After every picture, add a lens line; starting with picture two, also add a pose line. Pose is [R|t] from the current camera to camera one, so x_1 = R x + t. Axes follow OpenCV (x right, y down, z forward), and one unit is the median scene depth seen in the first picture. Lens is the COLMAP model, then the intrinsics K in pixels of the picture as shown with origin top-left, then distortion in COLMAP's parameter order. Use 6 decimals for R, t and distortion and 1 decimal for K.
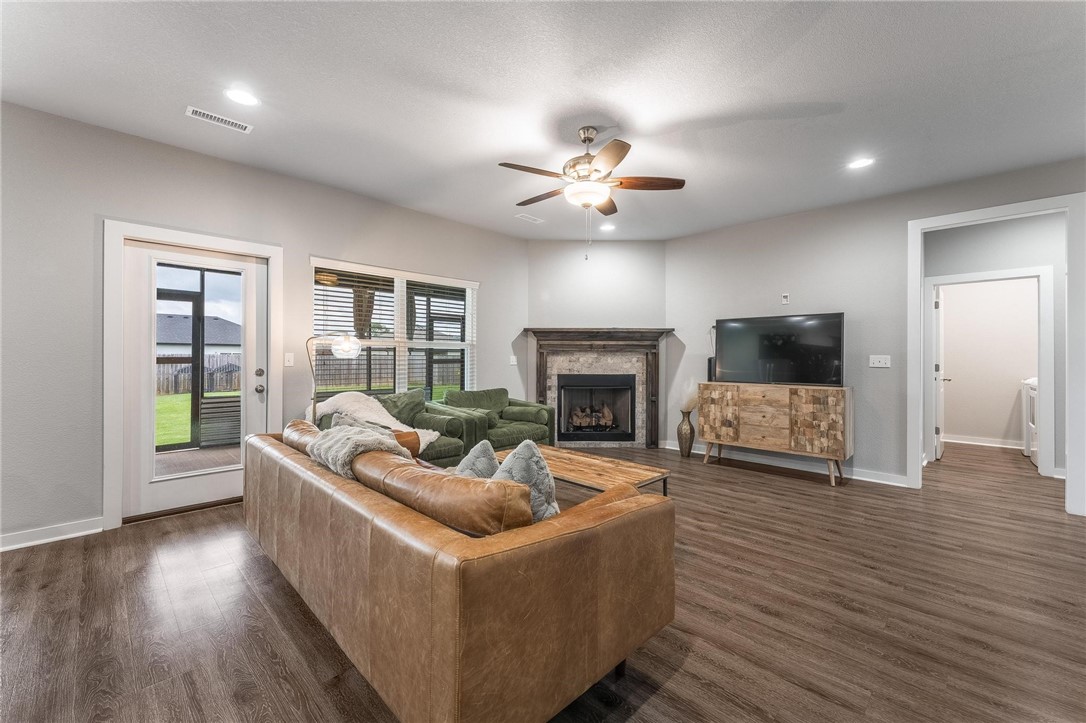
lens RADIAL K [[437.3, 0, 547.6], [0, 437.3, 358.0], [0, 0, 1]] dist [0.004566, -0.000557]
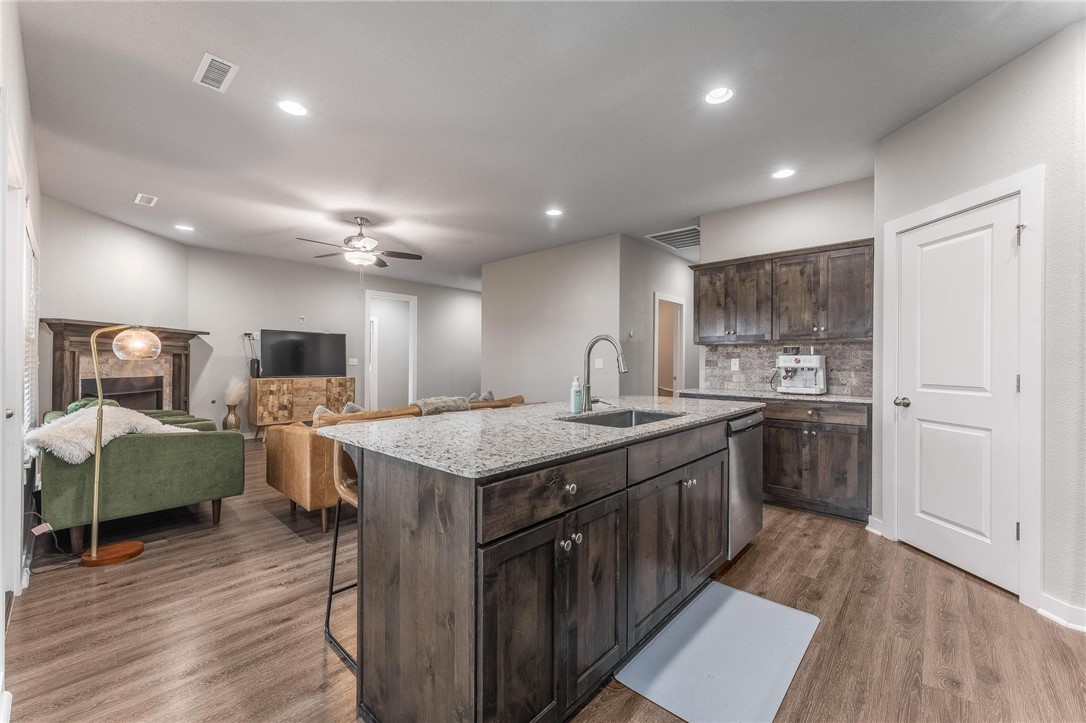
lens RADIAL K [[437.3, 0, 542.7], [0, 437.3, 360.6], [0, 0, 1]] dist [0.004566, -0.000557]
pose [[-0.045164, -0.000681, 0.998979, -1.301731], [-0.005276, 0.999986, 0.000443, -0.003053], [-0.998966, -0.005250, -0.045167, 0.334815]]
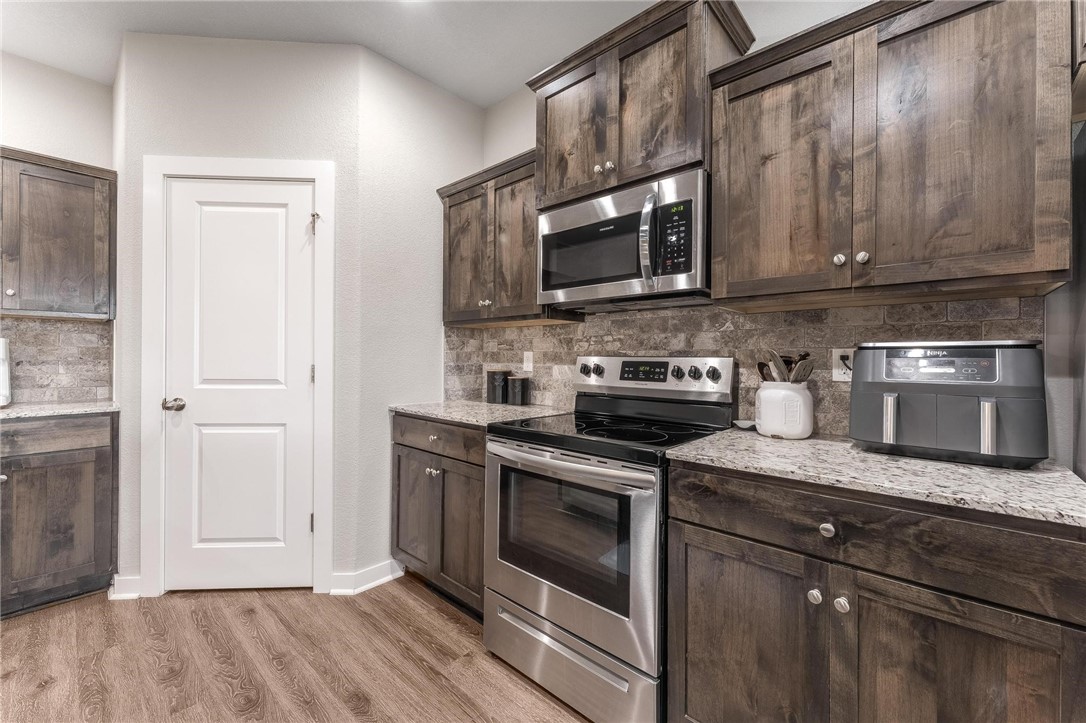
lens RADIAL K [[437.3, 0, 541.9], [0, 437.3, 357.0], [0, 0, 1]] dist [0.004566, -0.000557]
pose [[-0.999021, -0.010227, -0.043046, -1.004591], [-0.010336, 0.999944, 0.002308, -0.001982], [0.043020, 0.002751, -0.999070, 0.261277]]
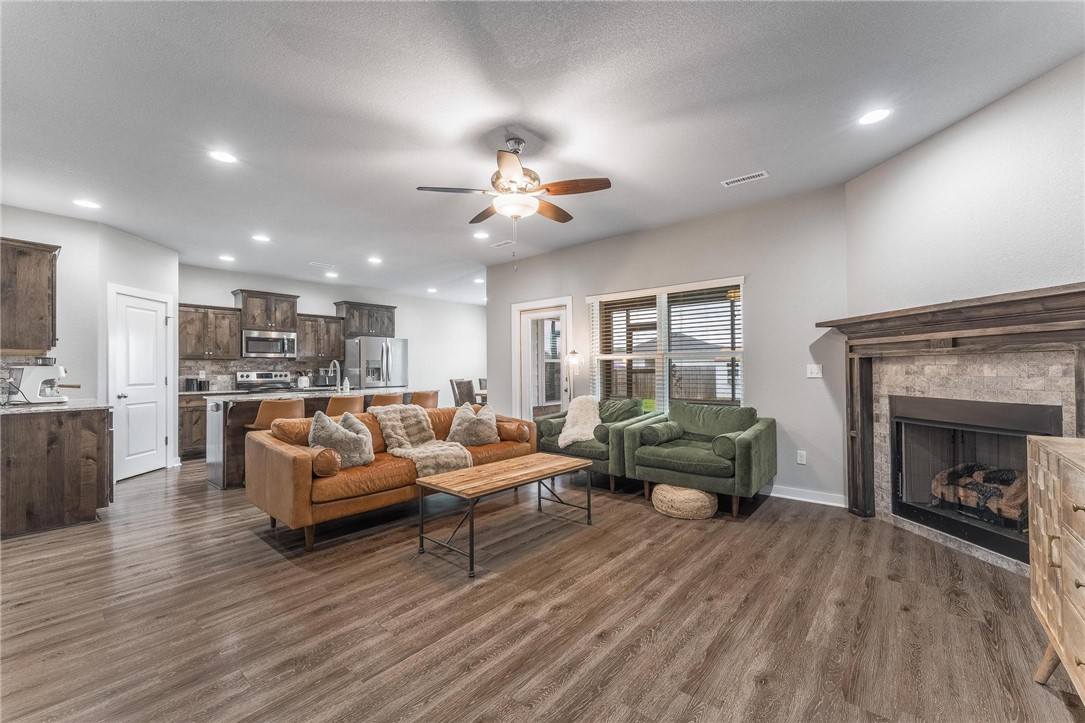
lens RADIAL K [[436.9, 0, 540.4], [0, 436.9, 362.8], [0, 0, 1]] dist [0.004566, -0.000557]
pose [[0.073959, -0.019624, -0.997068, 0.914251], [0.007562, 0.999789, -0.019116, 0.003811], [0.997233, -0.006126, 0.074092, 0.822998]]
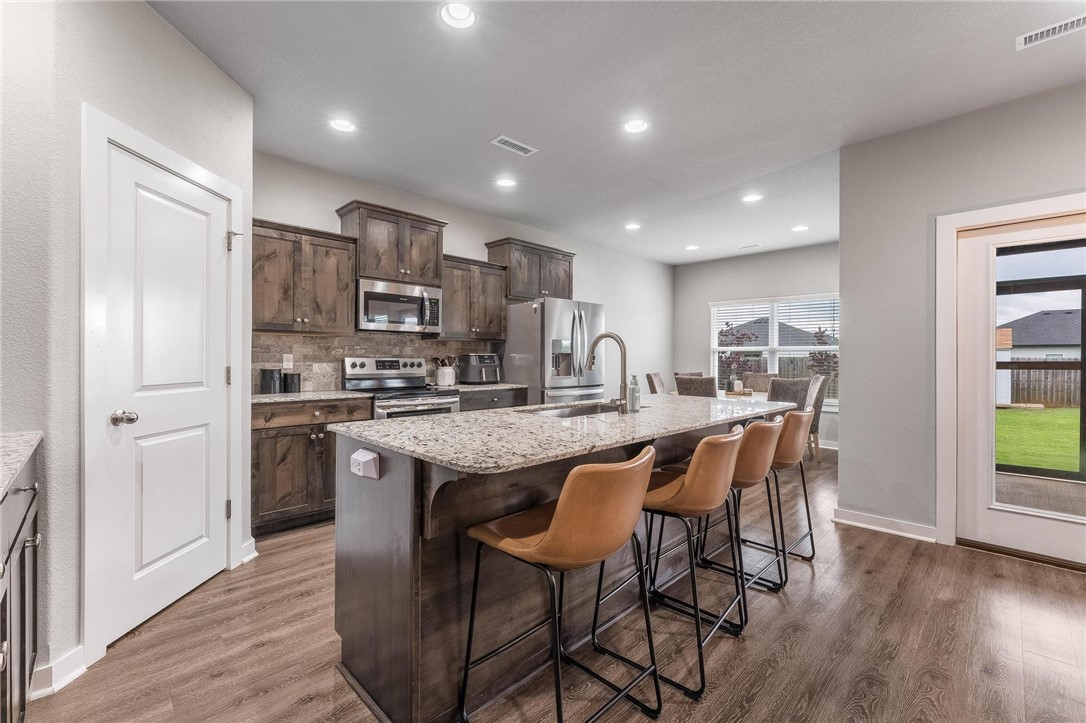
lens RADIAL K [[458.3, 0, 544.8], [0, 458.3, 358.0], [0, 0, 1]] dist [0.002545, -0.000009]
pose [[-0.010560, -0.004526, -0.999934, -0.000040], [-0.006253, 0.999971, -0.004461, 0.000753], [0.999925, 0.006206, -0.010588, 0.132673]]
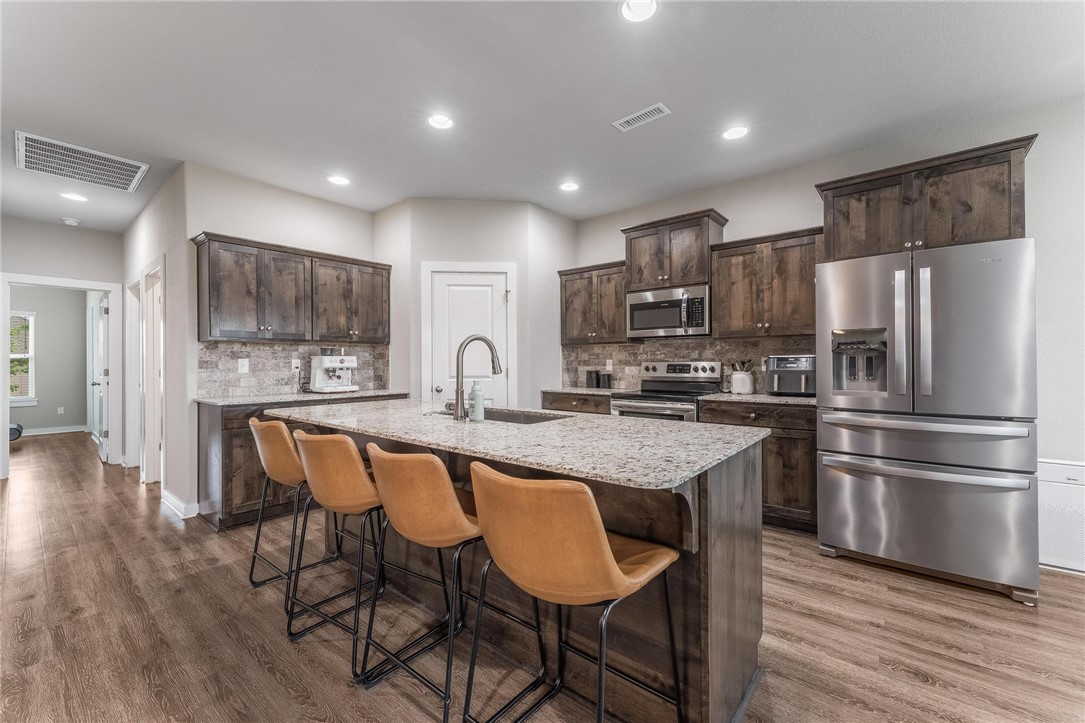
lens RADIAL K [[436.9, 0, 543.9], [0, 436.9, 362.1], [0, 0, 1]] dist [0.004566, -0.000557]
pose [[-0.995829, 0.001299, -0.091227, -0.700756], [0.001212, 0.999999, 0.001008, -0.003282], [0.091229, 0.000893, -0.995830, 0.827607]]
